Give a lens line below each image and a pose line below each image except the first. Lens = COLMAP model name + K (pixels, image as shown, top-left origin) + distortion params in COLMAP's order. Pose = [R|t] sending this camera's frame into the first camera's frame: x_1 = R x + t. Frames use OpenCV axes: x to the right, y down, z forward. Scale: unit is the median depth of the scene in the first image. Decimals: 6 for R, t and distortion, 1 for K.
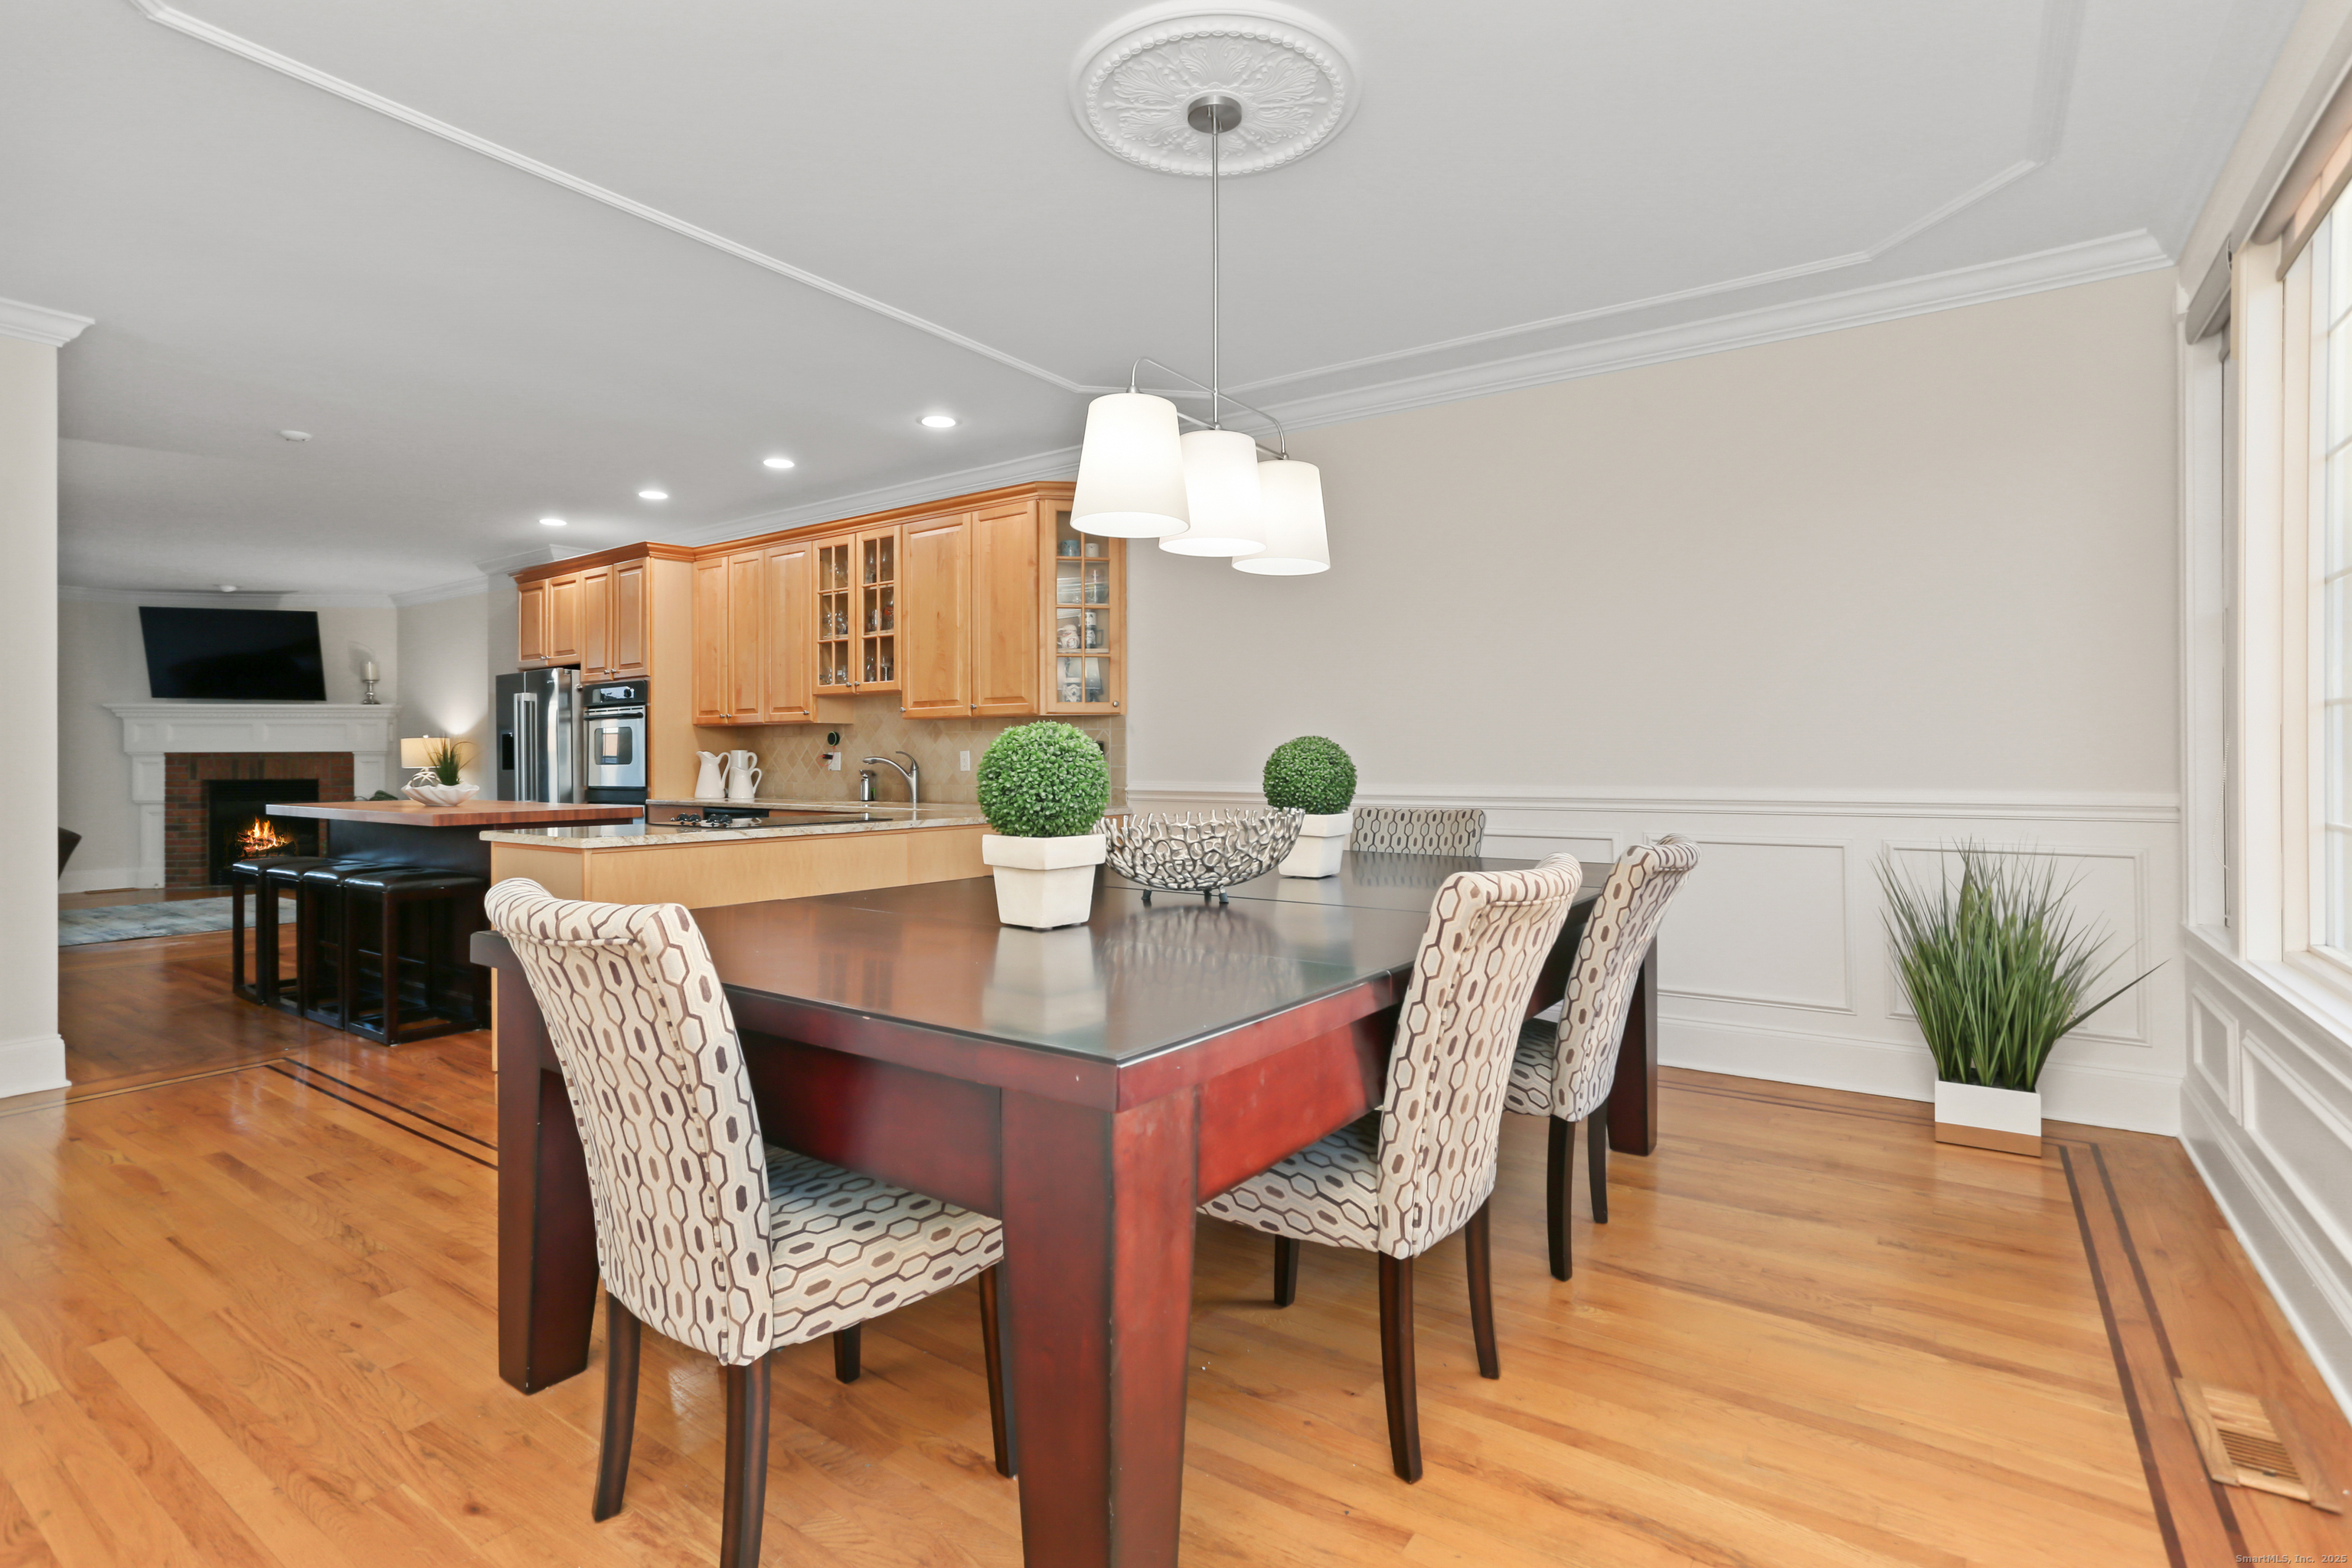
lens RADIAL K [[1185.7, 0, 1185.3], [0, 1185.7, 760.0], [0, 0, 1]] dist [-0.041388, 0.025385]
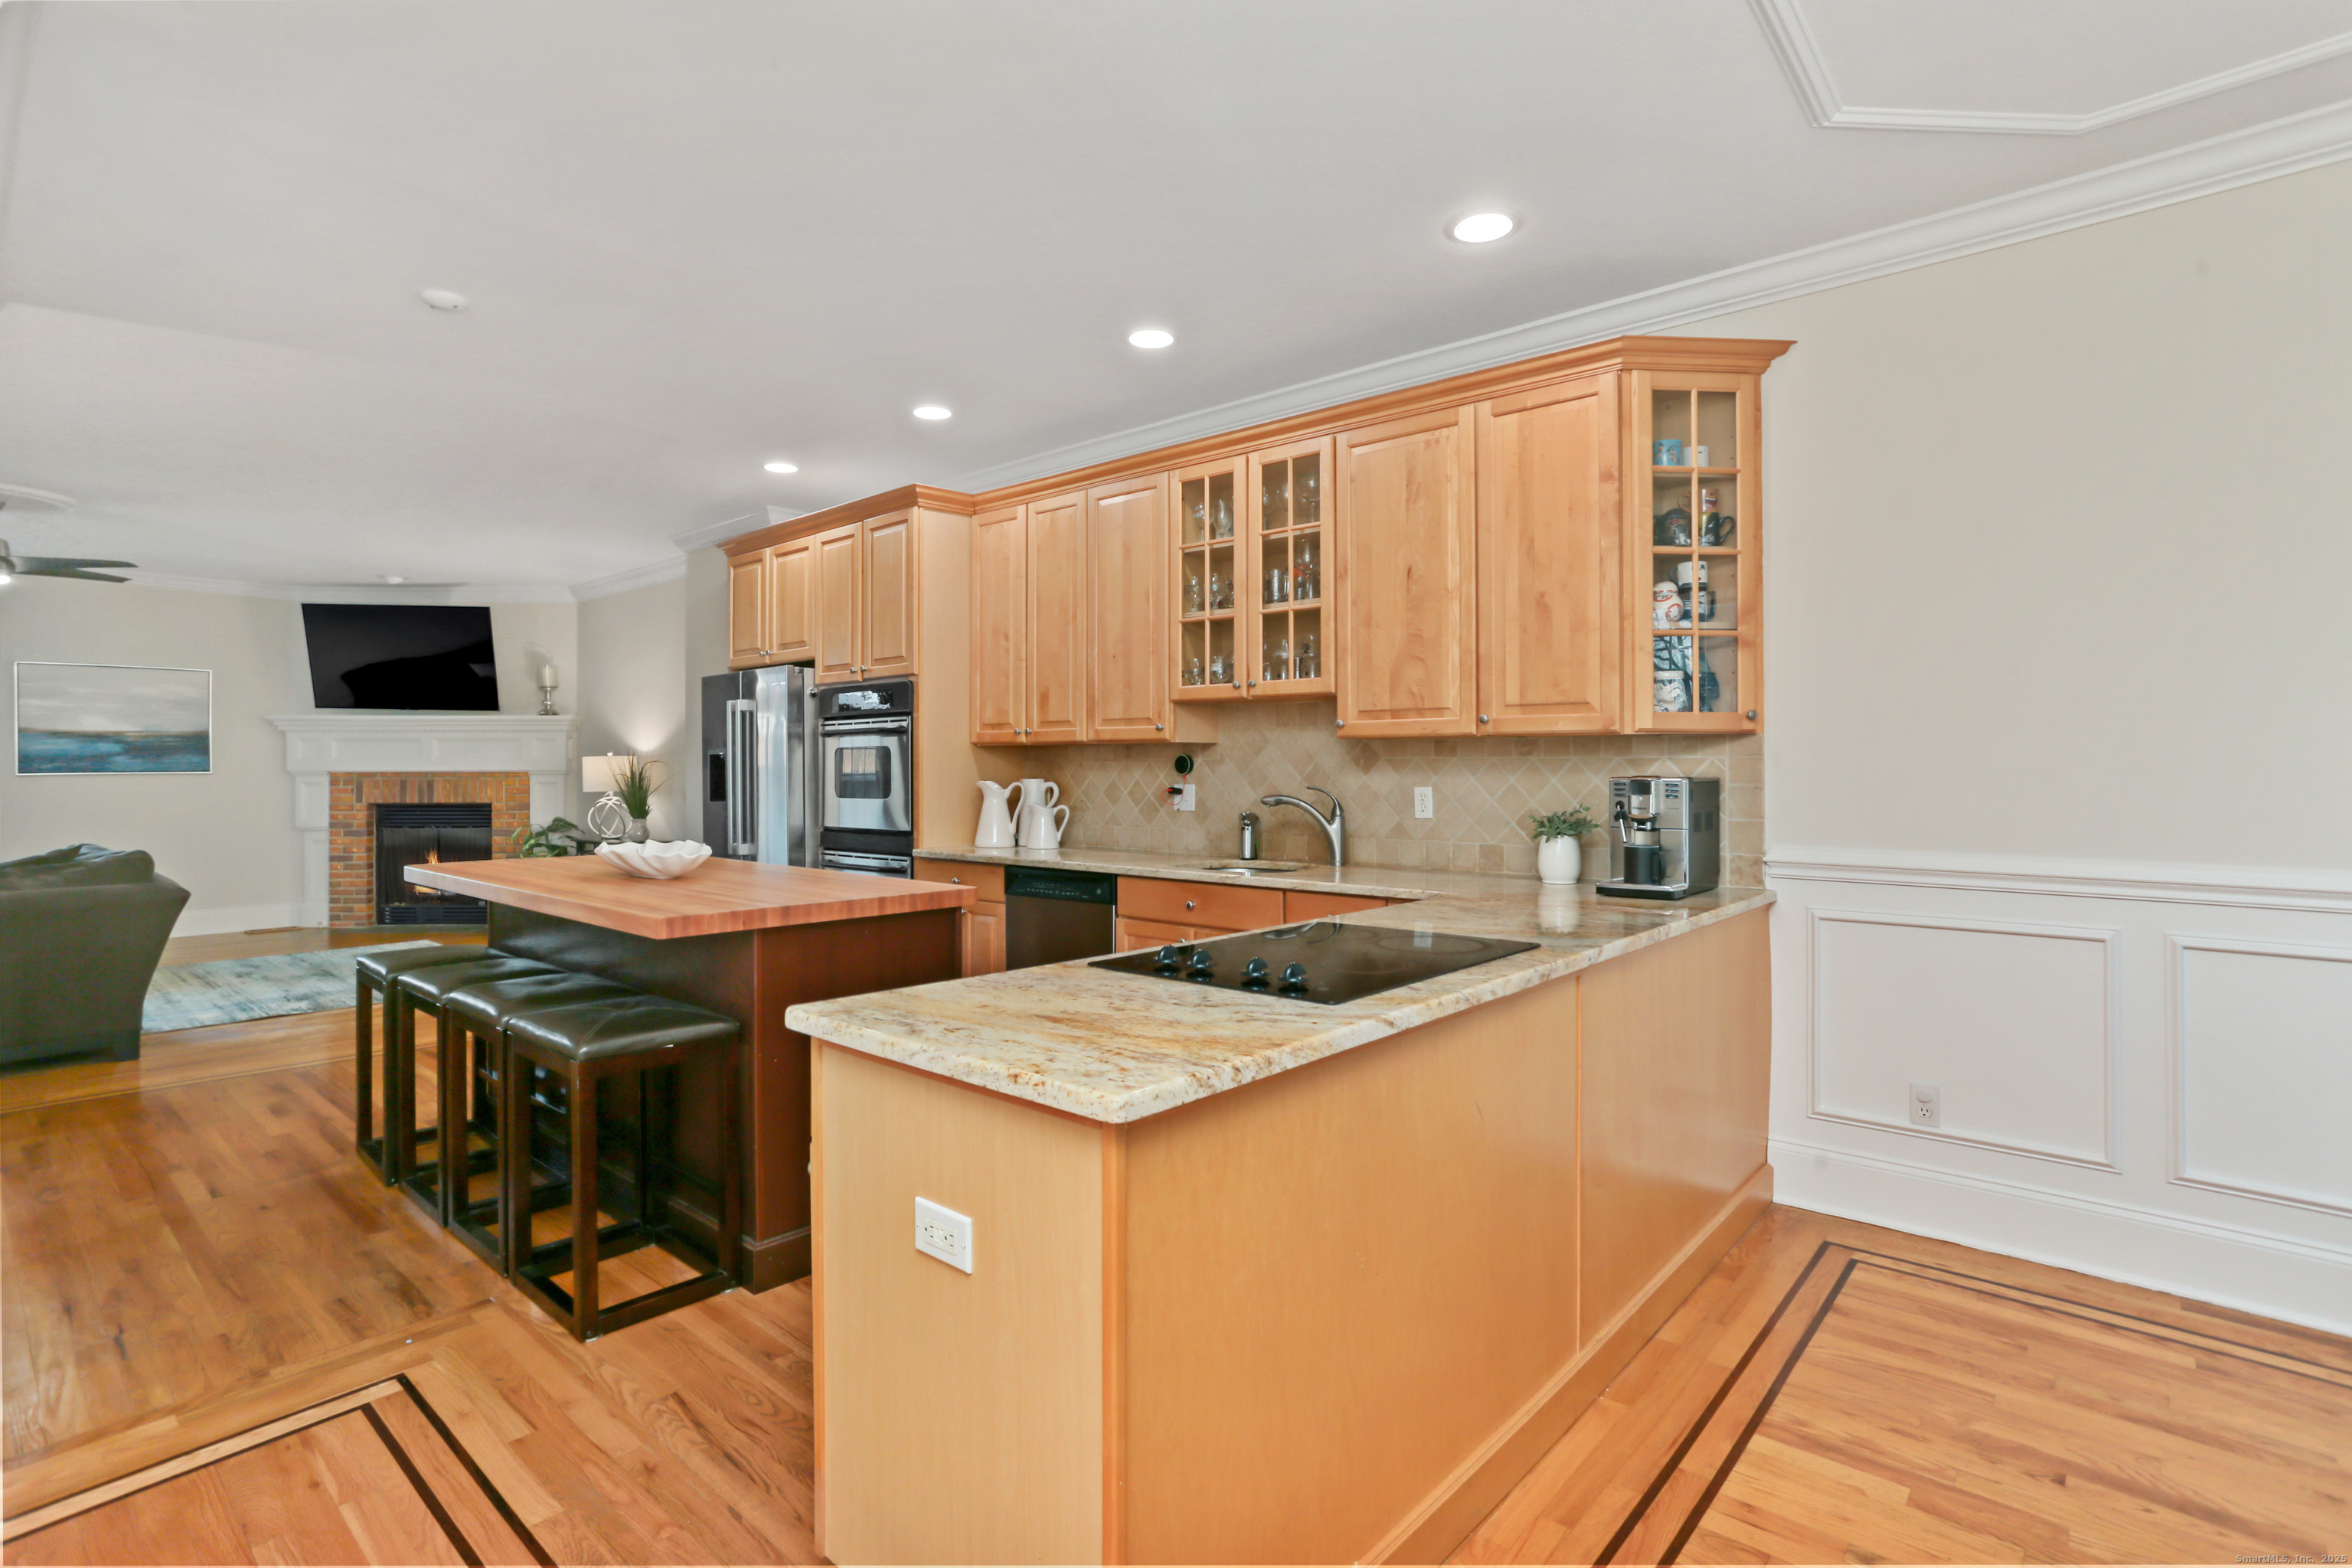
lens RADIAL K [[1128.3, 0, 1168.4], [0, 1128.3, 771.1], [0, 0, 1]] dist [-0.079732, 0.050984]
pose [[0.995254, 0.003454, -0.097245, -0.237285], [-0.003048, 0.999986, 0.004322, -0.016822], [0.097259, -0.004005, 0.995251, 0.340198]]
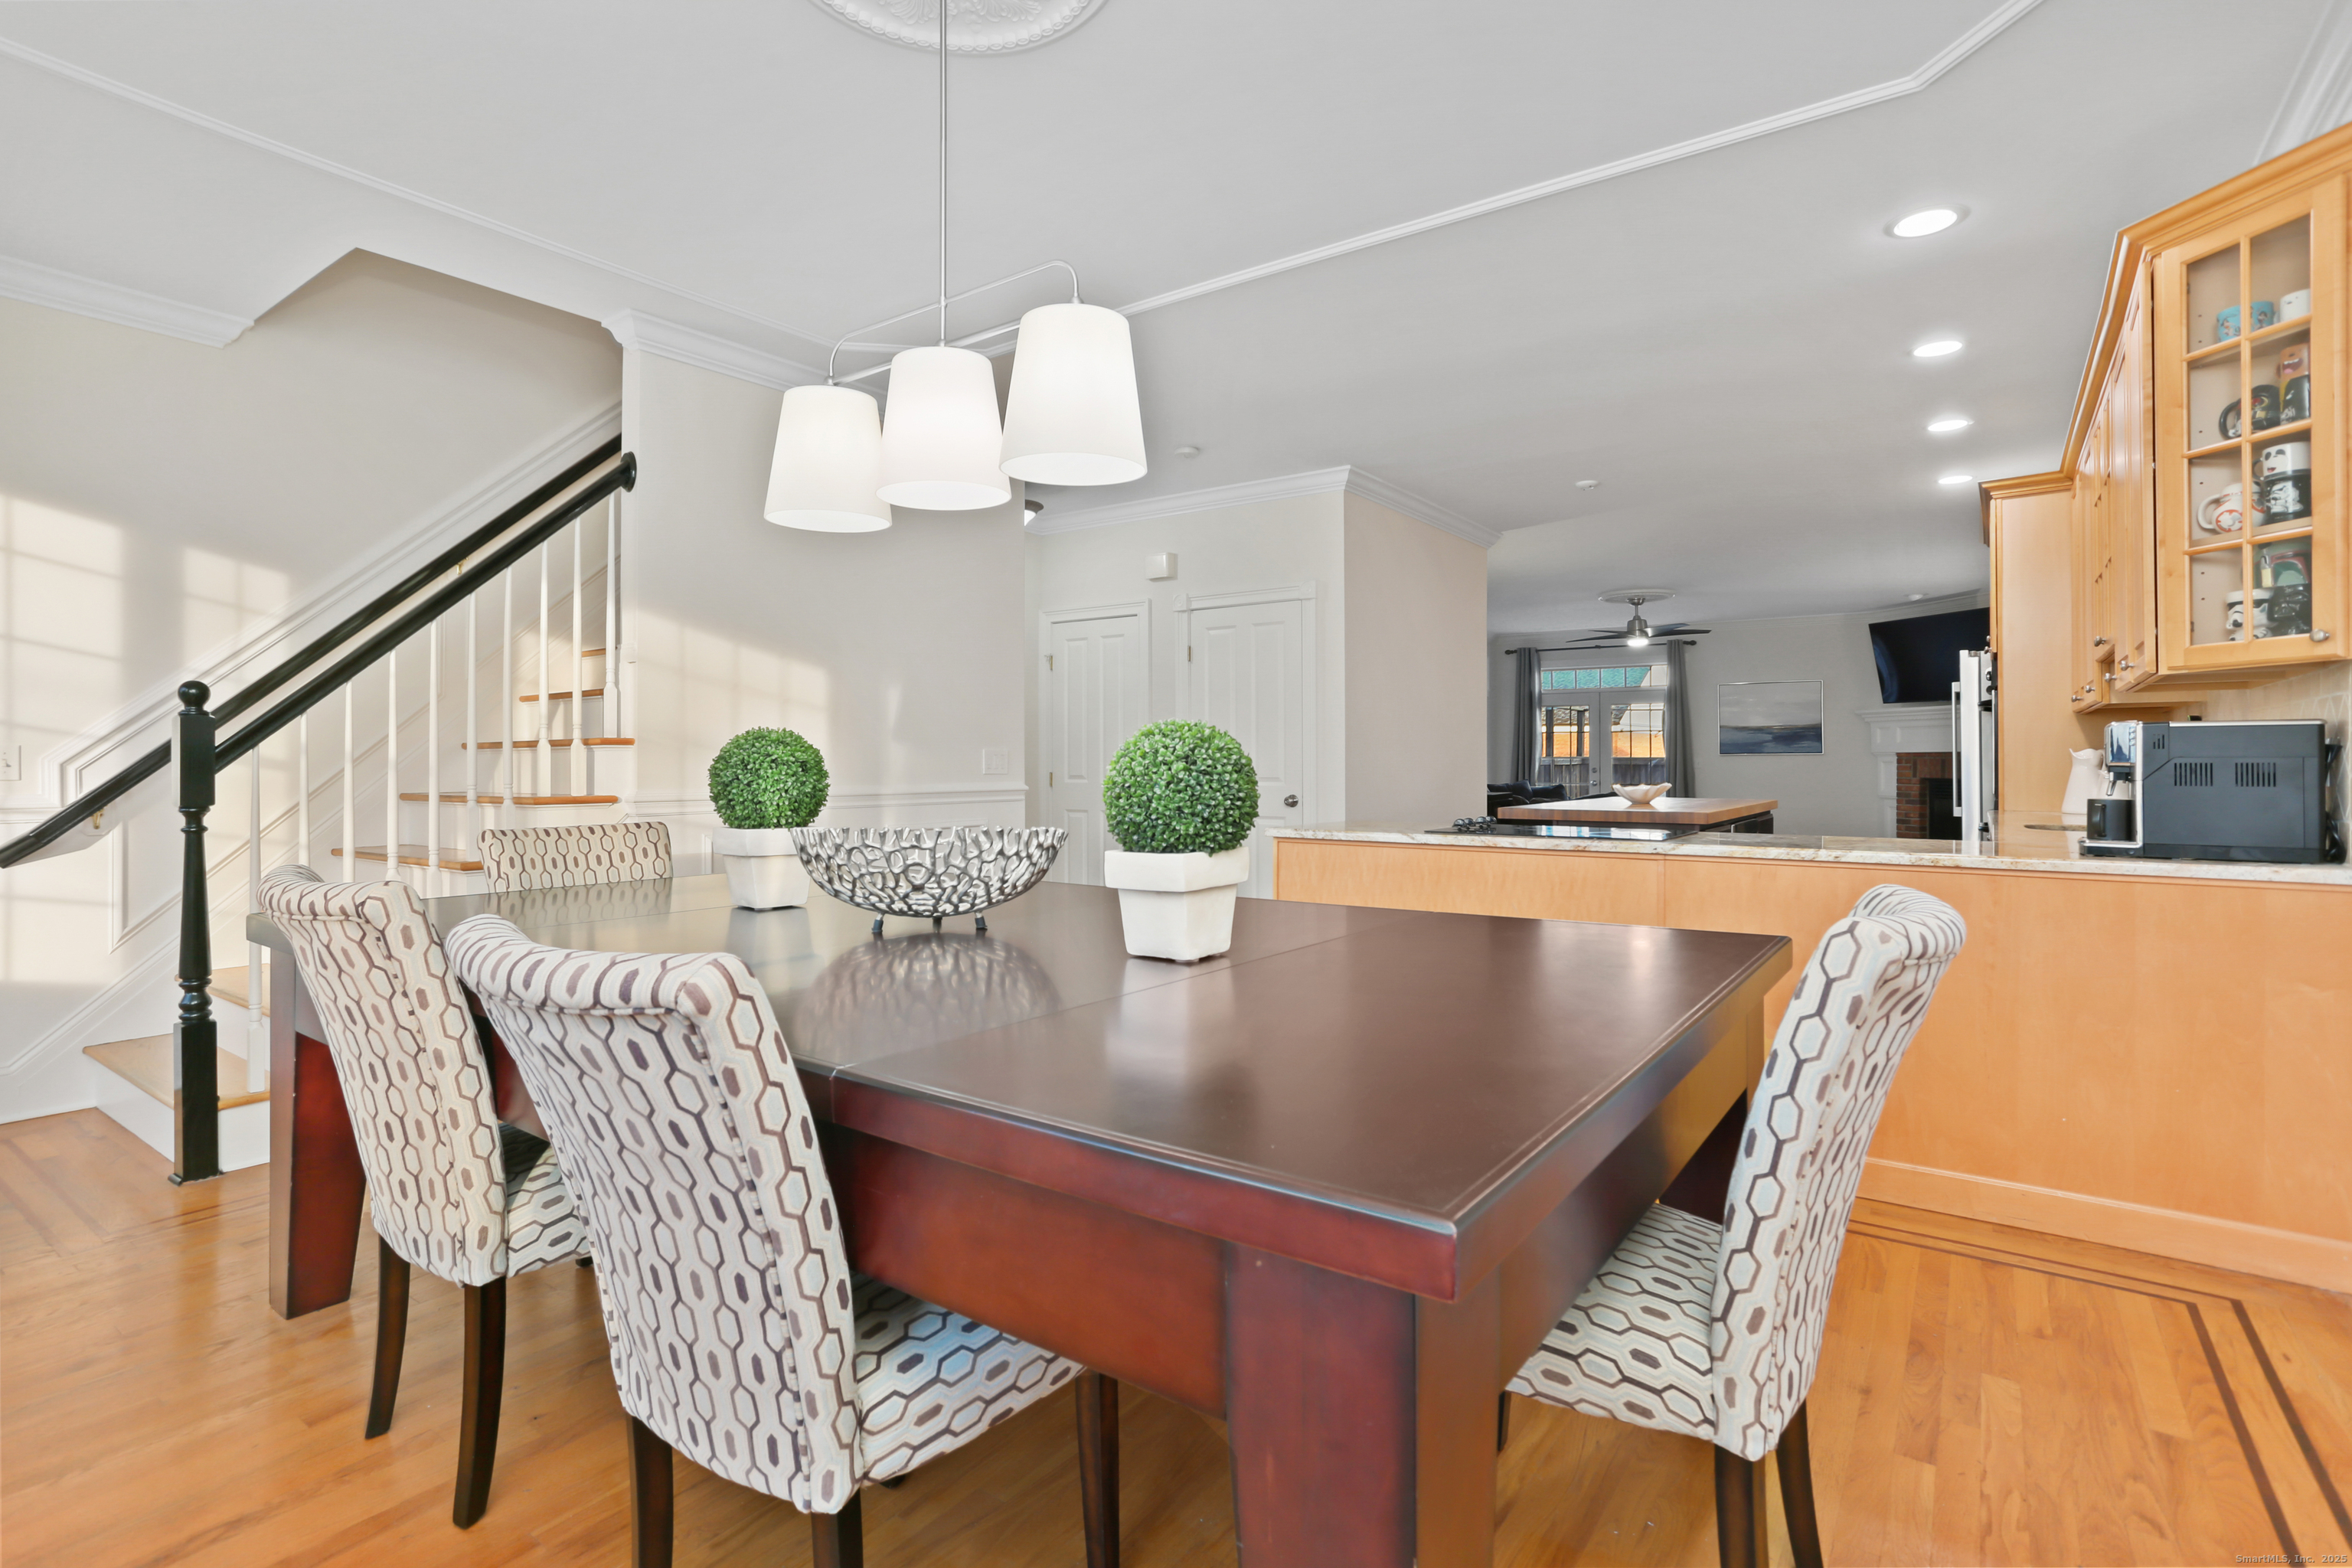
lens RADIAL K [[1185.7, 0, 1185.3], [0, 1185.7, 760.0], [0, 0, 1]] dist [-0.041388, 0.025385]
pose [[-0.014476, -0.000060, -0.999895, 0.334244], [0.001158, 0.999999, -0.000077, -0.000187], [0.999895, -0.001159, -0.014476, 0.470002]]
